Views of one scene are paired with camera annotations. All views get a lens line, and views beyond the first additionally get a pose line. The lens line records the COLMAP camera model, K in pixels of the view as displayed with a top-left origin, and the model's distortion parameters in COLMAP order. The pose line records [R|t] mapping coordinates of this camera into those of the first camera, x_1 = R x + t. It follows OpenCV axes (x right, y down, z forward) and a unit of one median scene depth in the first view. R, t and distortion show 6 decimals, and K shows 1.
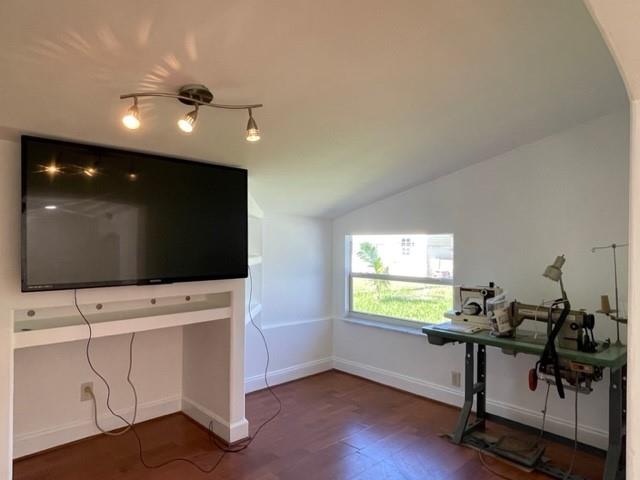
lens RADIAL K [[414.0, 0, 321.2], [0, 414.0, 245.7], [0, 0, 1]] dist [0.007126, -0.002848]
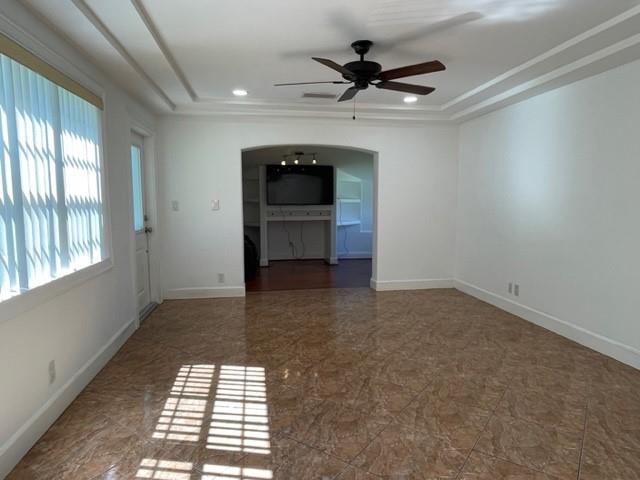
lens RADIAL K [[410.2, 0, 320.0], [0, 410.2, 240.0], [0, 0, 1]] dist [0.003206, -0.006788]
pose [[0.825375, 0.046736, -0.562647, 1.625773], [0.004836, 0.995946, 0.089821, 0.079284], [0.564564, -0.076857, 0.821803, -1.664664]]
